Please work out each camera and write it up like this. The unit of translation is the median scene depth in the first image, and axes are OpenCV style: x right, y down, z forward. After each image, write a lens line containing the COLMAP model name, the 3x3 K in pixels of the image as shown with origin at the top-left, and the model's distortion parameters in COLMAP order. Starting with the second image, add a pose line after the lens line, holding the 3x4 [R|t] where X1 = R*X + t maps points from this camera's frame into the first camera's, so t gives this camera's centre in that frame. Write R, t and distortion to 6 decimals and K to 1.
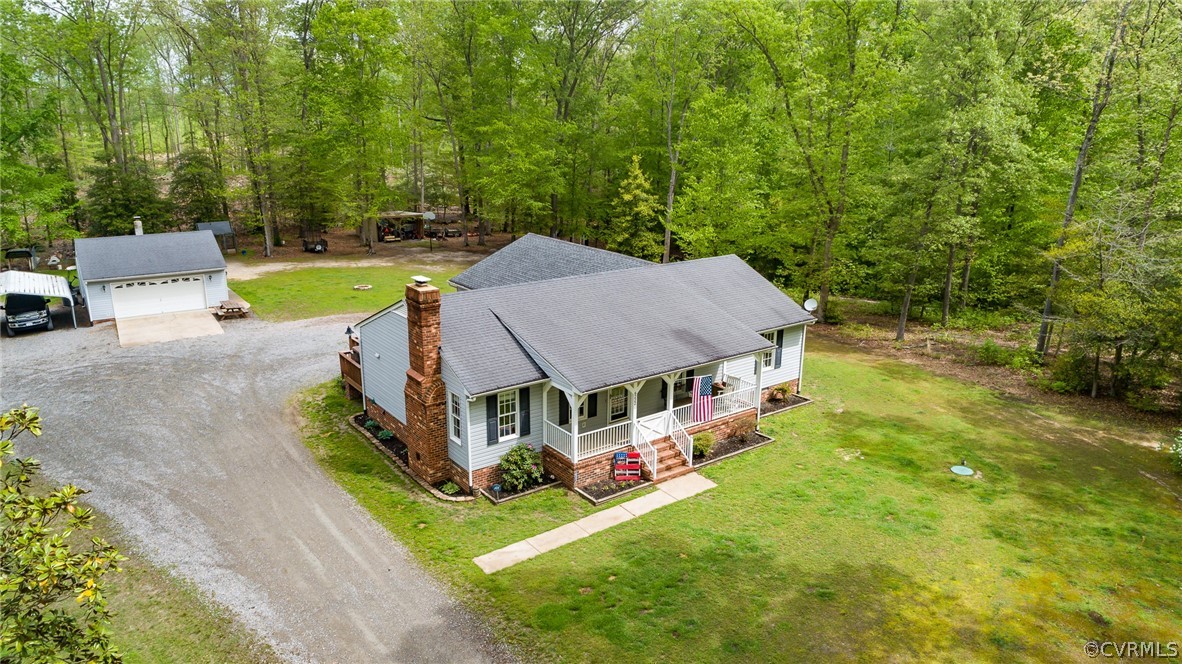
lens RADIAL K [[762.3, 0, 593.0], [0, 762.3, 331.8], [0, 0, 1]] dist [0.005052, 0.000660]
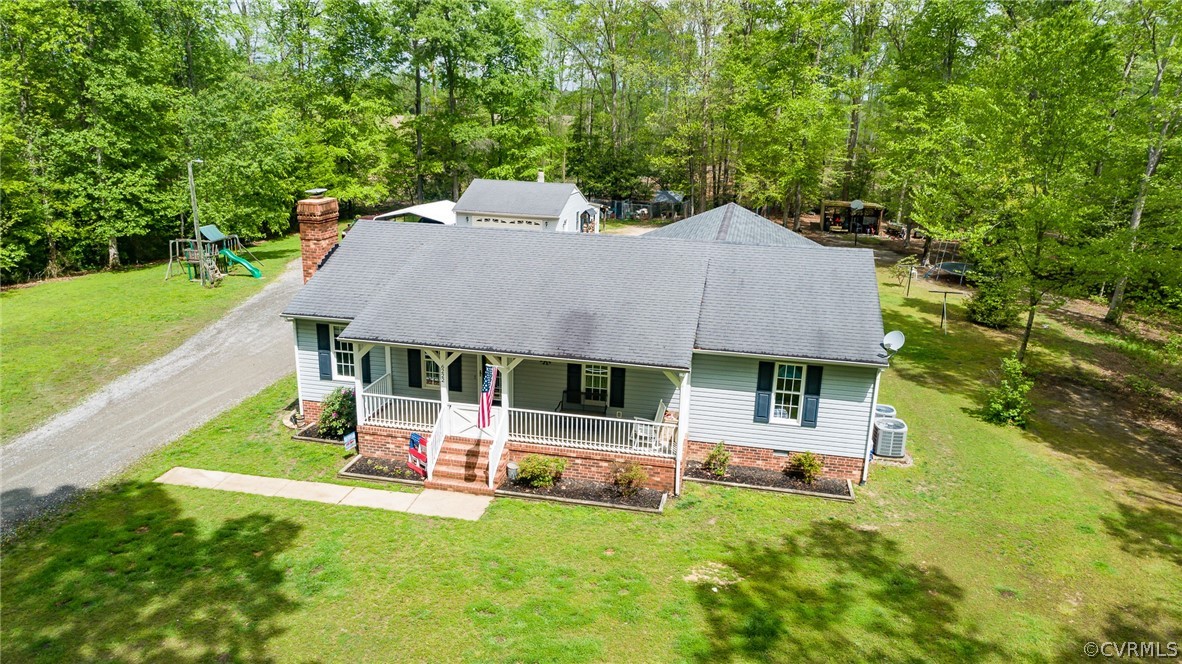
lens RADIAL K [[762.3, 0, 591.8], [0, 762.3, 331.3], [0, 0, 1]] dist [0.005052, 0.000660]
pose [[0.686426, 0.212308, -0.695518, 0.672317], [-0.221302, 0.972056, 0.078313, -0.046669], [0.692708, 0.100164, 0.714228, 0.537751]]
